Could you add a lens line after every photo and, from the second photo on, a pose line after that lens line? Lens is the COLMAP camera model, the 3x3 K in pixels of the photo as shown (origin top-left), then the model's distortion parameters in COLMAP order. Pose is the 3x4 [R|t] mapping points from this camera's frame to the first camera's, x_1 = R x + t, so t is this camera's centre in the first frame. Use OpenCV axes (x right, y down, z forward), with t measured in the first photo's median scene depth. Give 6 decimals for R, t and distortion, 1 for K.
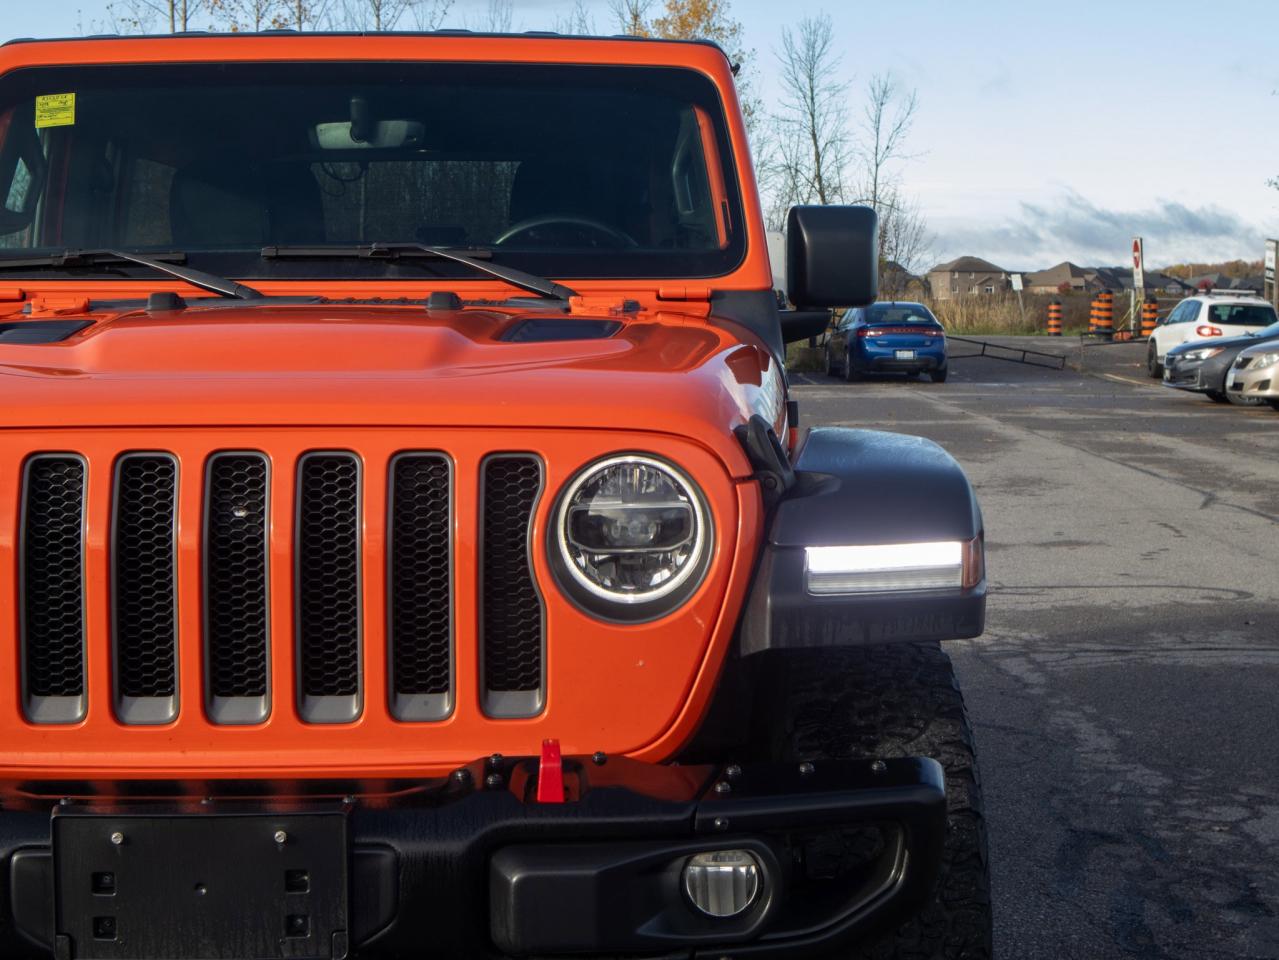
lens RADIAL K [[2348.5, 0, 639.5], [0, 2348.5, 480.0], [0, 0, 1]] dist [-0.022097, -0.249842]
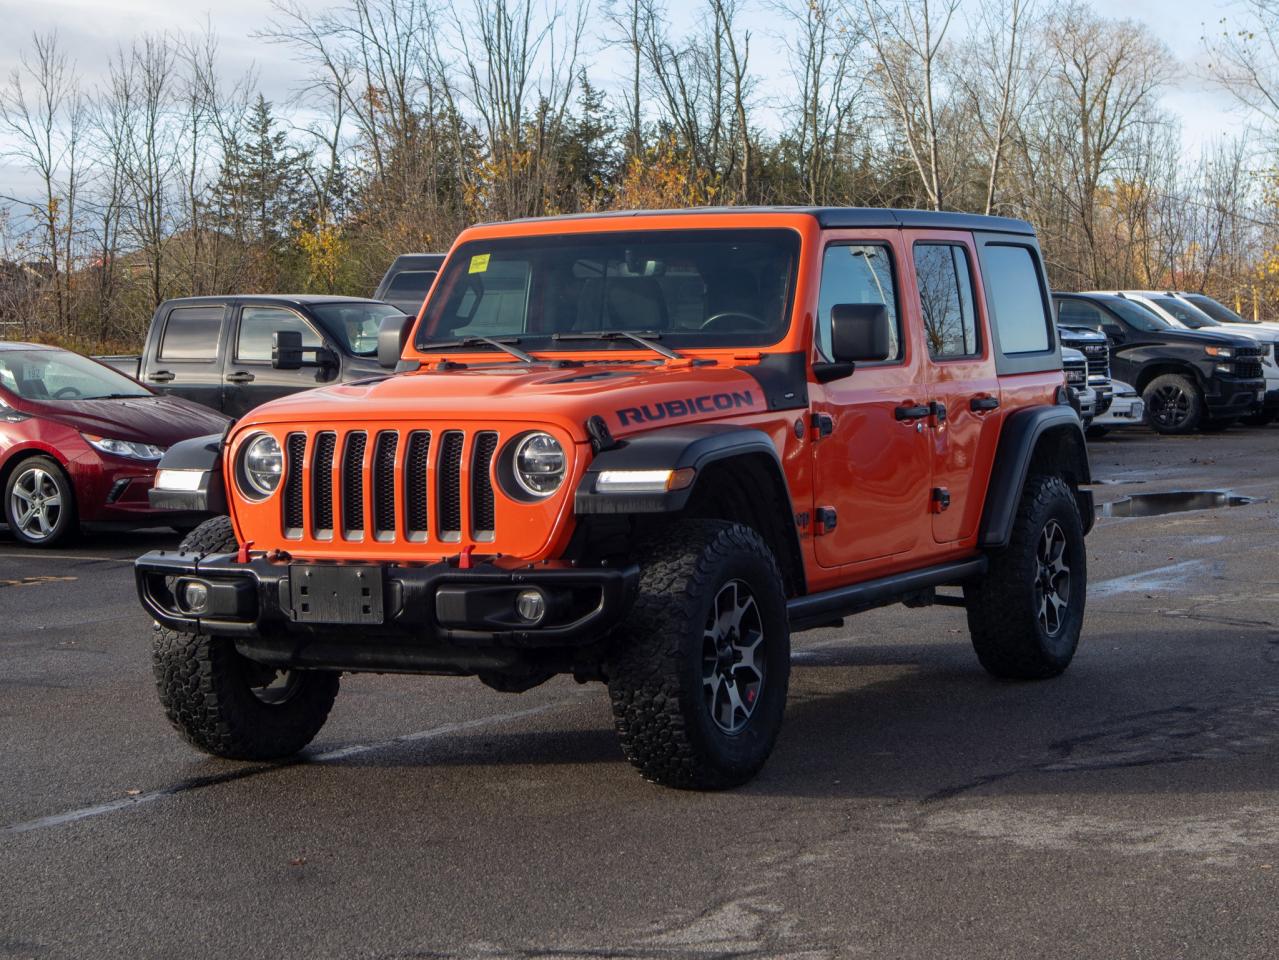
lens RADIAL K [[3490.8, 0, 639.5], [0, 3490.8, 480.0], [0, 0, 1]] dist [-0.172266, -0.760318]
pose [[0.853992, 0.005904, -0.520253, 1.303316], [-0.020186, 0.999559, -0.021791, 0.076272], [0.519895, 0.029111, 0.853734, -1.320011]]
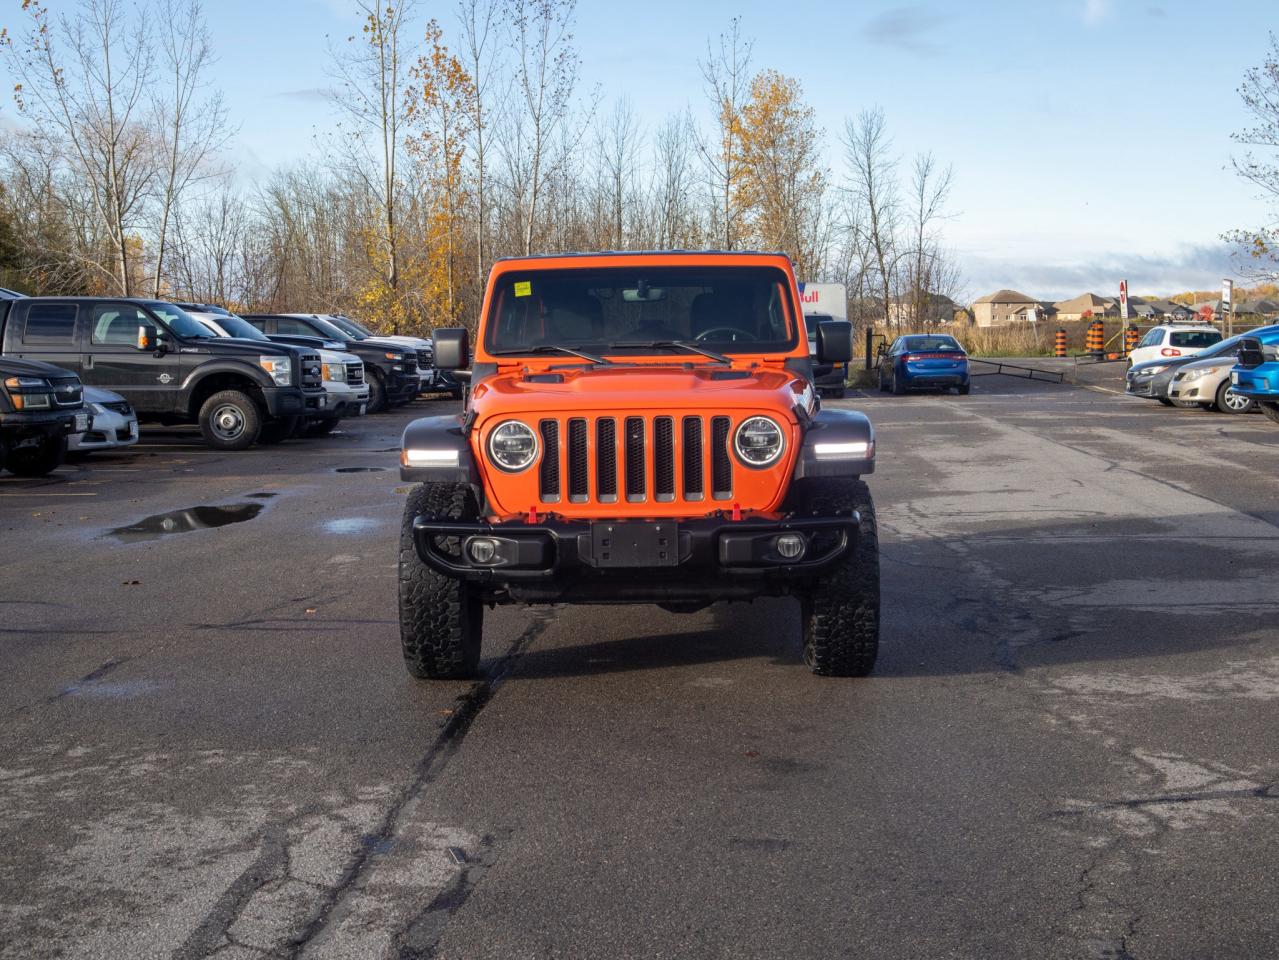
lens RADIAL K [[2348.5, 0, 639.5], [0, 2348.5, 480.0], [0, 0, 1]] dist [-0.022097, -0.249842]
pose [[0.999219, -0.013771, -0.037033, -0.032710], [0.013476, 0.999875, -0.008222, 0.066905], [0.037141, 0.007716, 0.999280, -1.460556]]
